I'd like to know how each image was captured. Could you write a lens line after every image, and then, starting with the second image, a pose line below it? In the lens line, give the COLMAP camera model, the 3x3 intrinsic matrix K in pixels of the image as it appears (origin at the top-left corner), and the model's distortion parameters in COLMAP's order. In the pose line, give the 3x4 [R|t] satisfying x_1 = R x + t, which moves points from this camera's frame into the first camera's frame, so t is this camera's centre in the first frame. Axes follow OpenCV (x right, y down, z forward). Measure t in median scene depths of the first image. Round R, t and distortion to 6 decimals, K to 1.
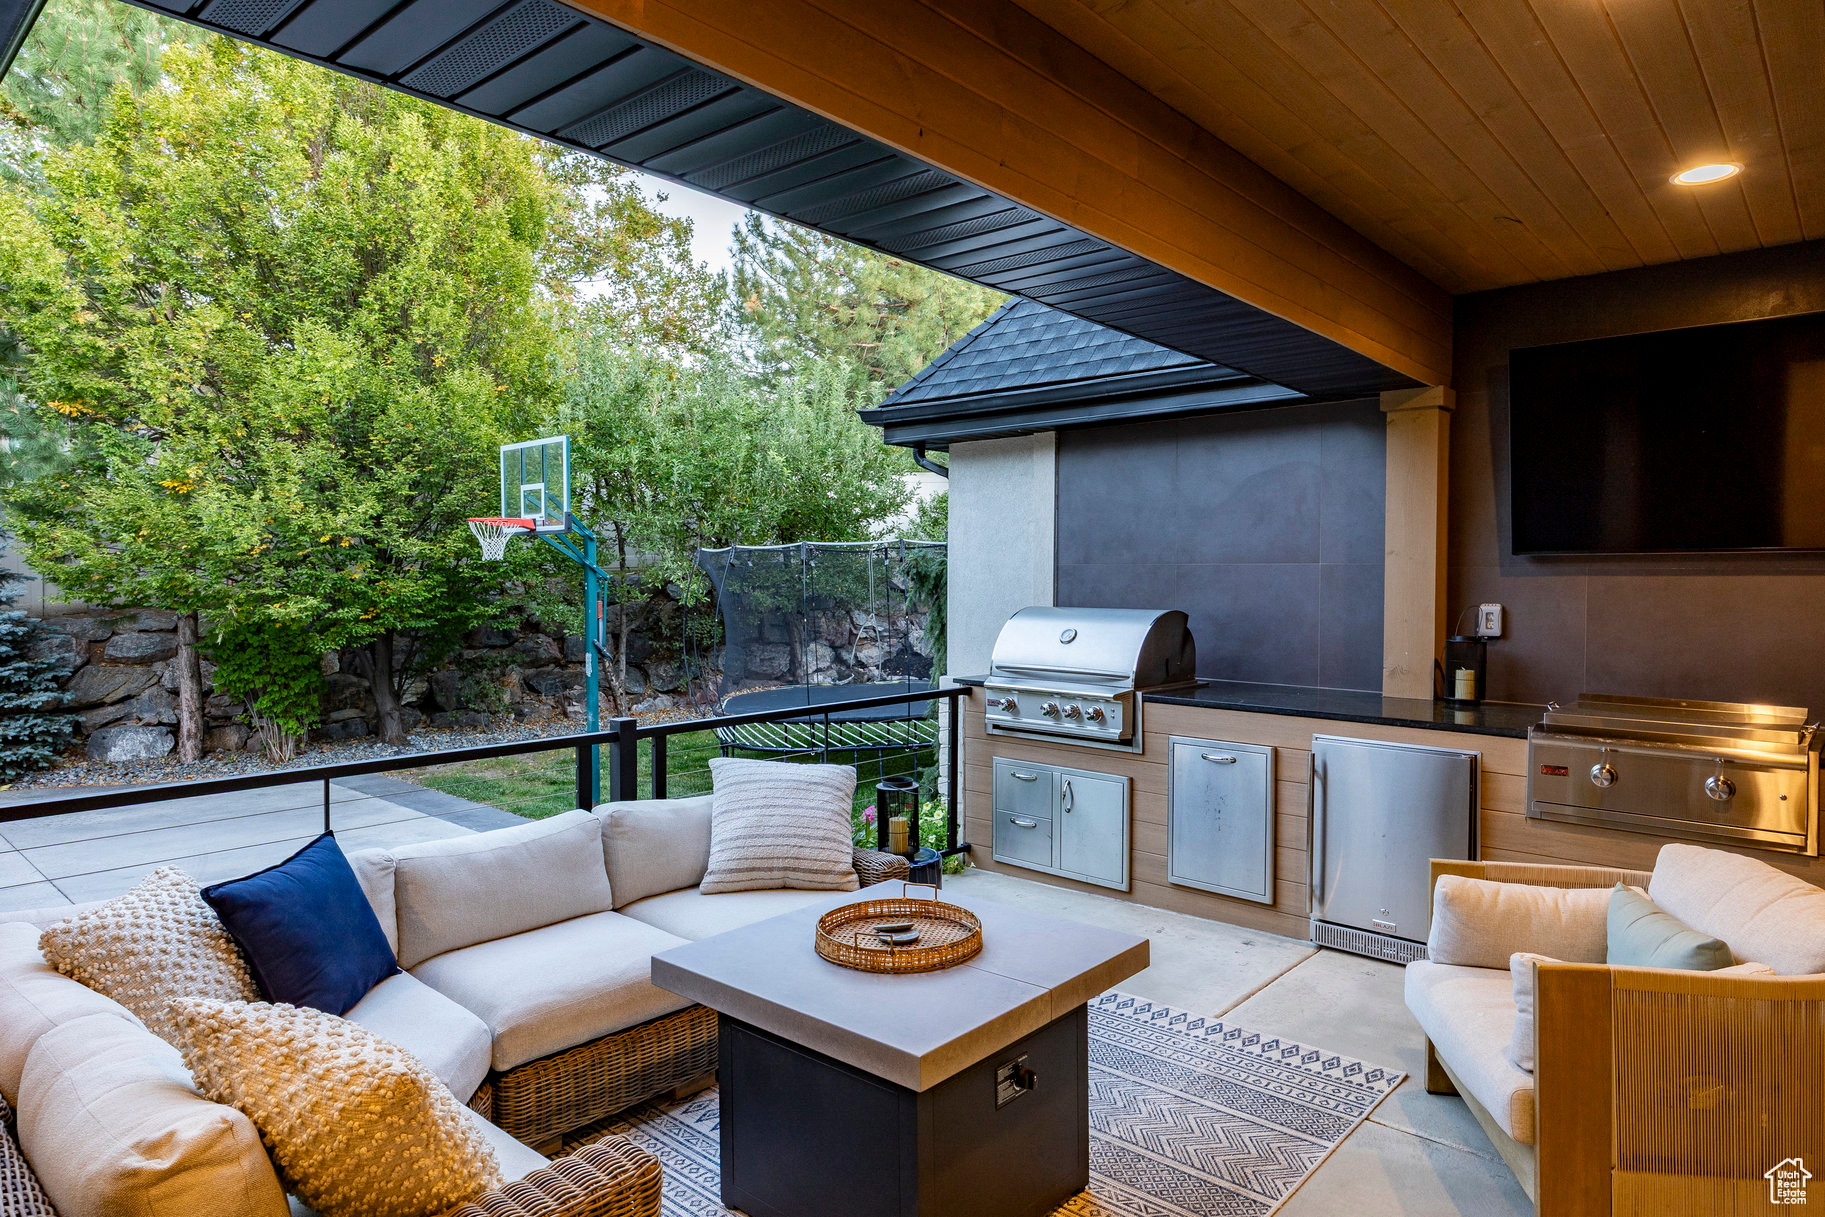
lens RADIAL K [[1072.9, 0, 909.7], [0, 1072.9, 600.2], [0, 0, 1]] dist [-0.003886, 0.001580]
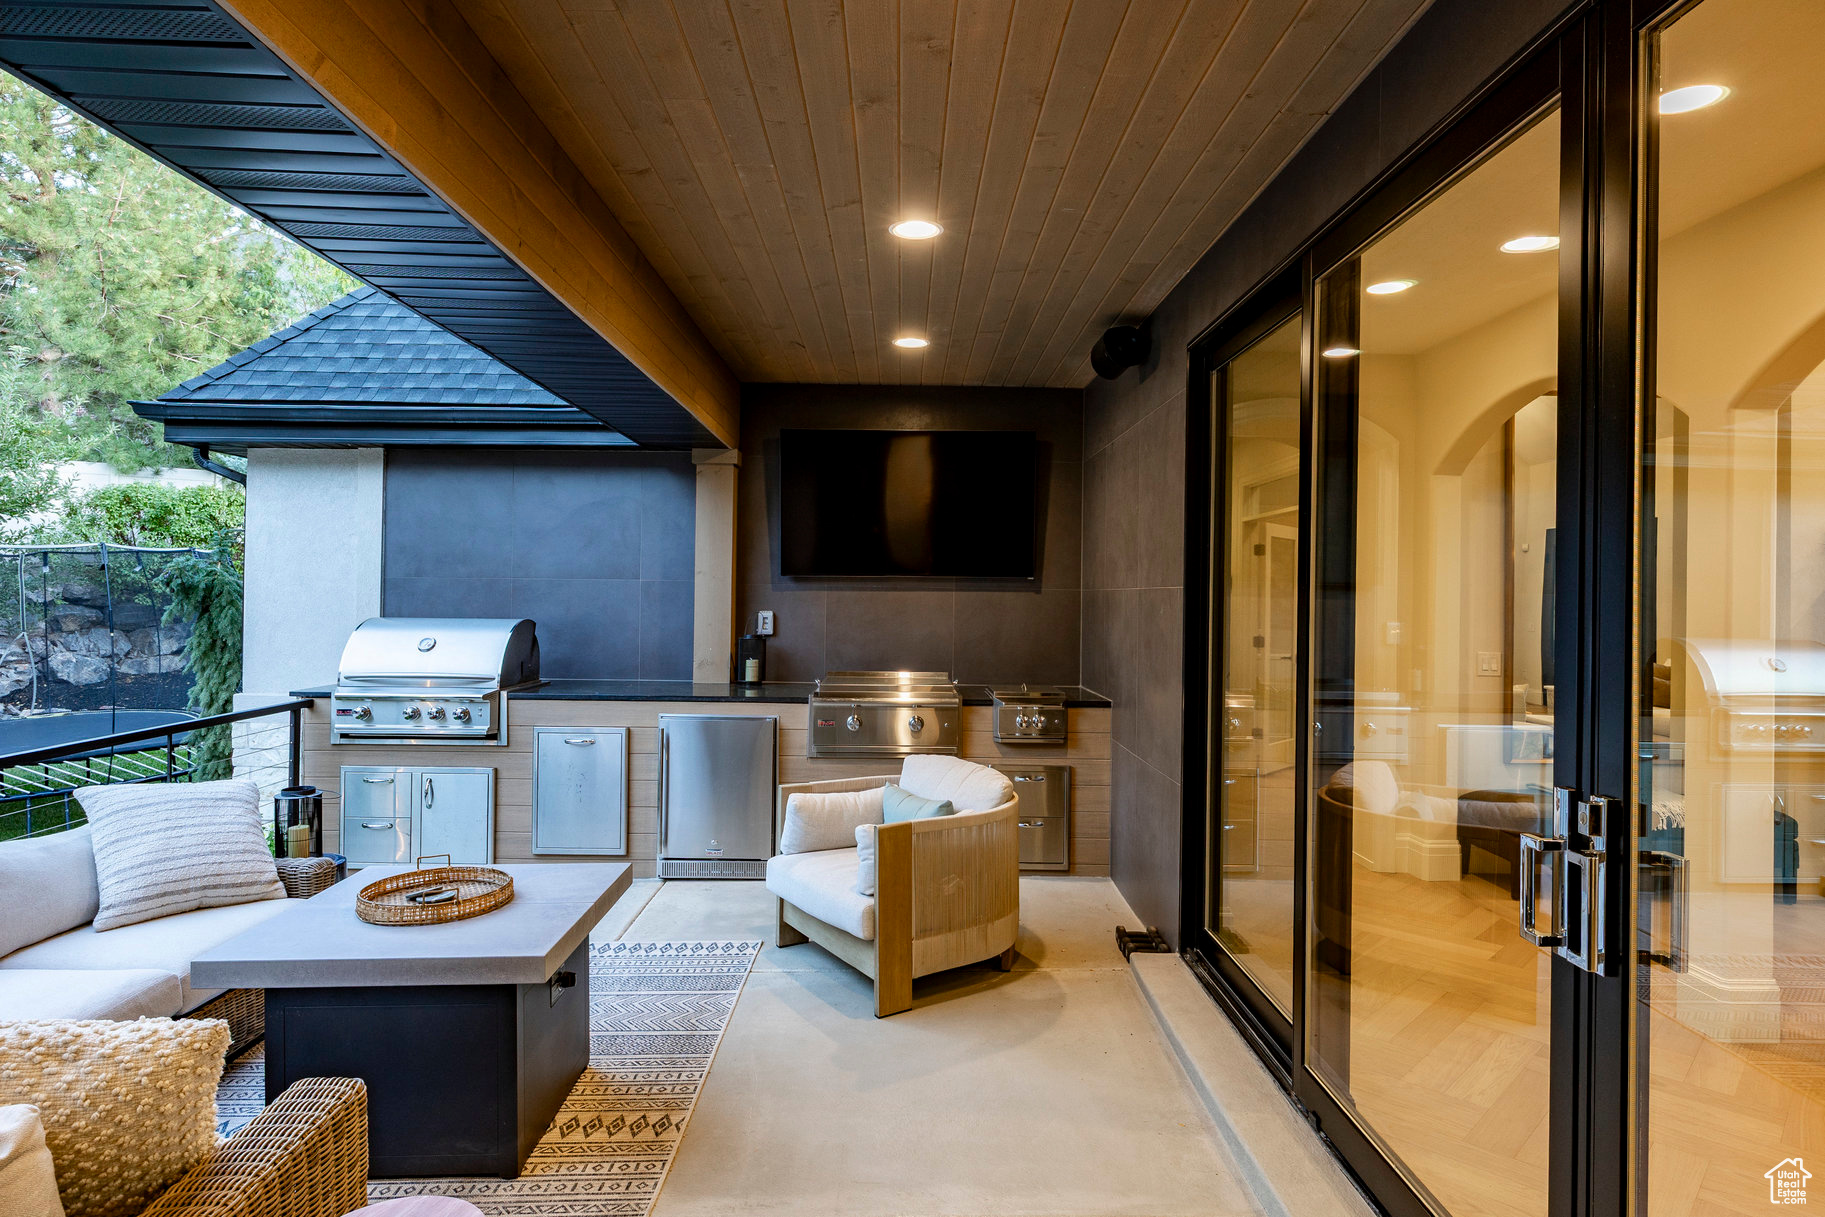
lens RADIAL K [[1039.9, 0, 912.5], [0, 1039.9, 608.5], [0, 0, 1]] dist [0.003942, 0.000513]
pose [[0.733114, -0.006353, 0.680076, -0.232508], [0.009057, 0.999959, -0.000423, 0.002524], [-0.680046, 0.006470, 0.733141, -0.107827]]
